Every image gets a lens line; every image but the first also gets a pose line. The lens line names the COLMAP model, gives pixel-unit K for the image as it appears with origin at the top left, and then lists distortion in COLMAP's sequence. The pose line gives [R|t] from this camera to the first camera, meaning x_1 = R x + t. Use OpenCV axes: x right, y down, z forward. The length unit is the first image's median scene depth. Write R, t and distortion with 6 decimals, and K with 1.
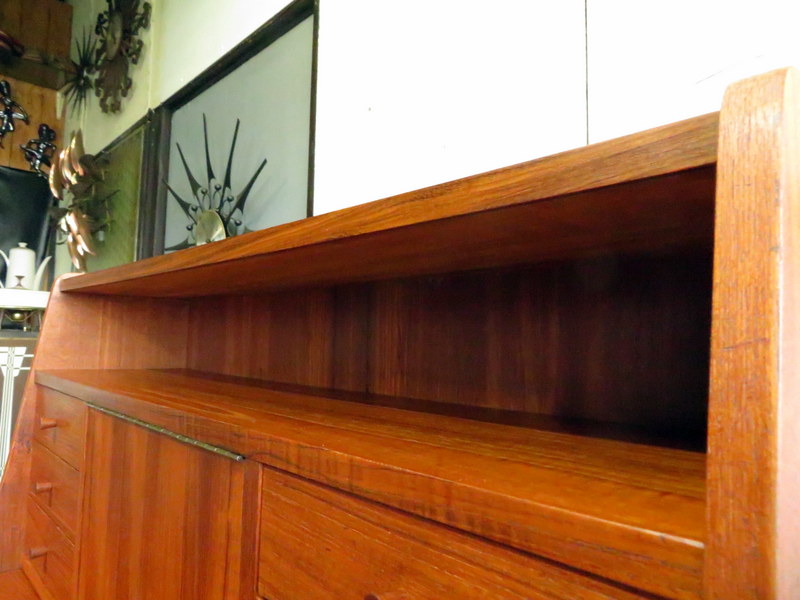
lens RADIAL K [[568.5, 0, 401.6], [0, 568.5, 299.4], [0, 0, 1]] dist [-0.004375, -0.005981]
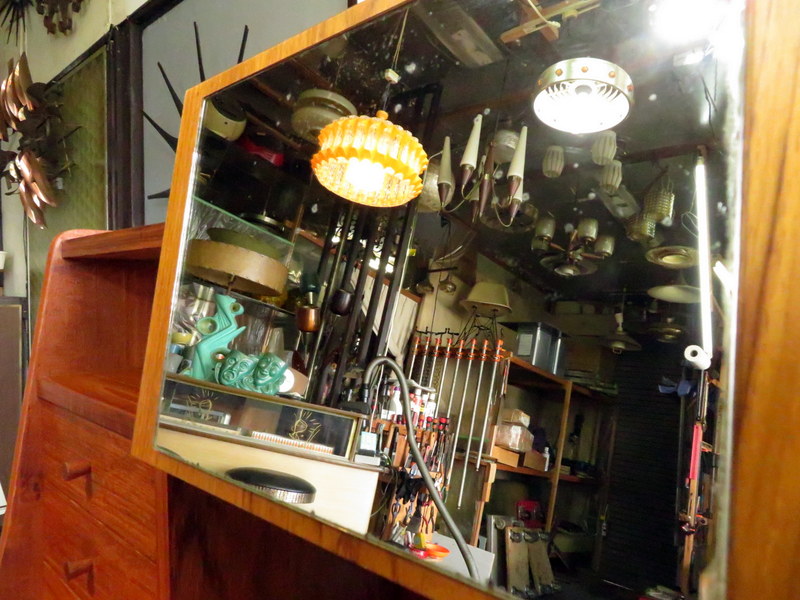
lens RADIAL K [[568.5, 0, 398.8], [0, 568.5, 301.3], [0, 0, 1]] dist [-0.004375, -0.005981]
pose [[0.997159, -0.029929, 0.069123, -0.090908], [0.023165, 0.995048, 0.096660, -0.006890], [-0.071673, -0.094784, 0.992914, 0.108661]]
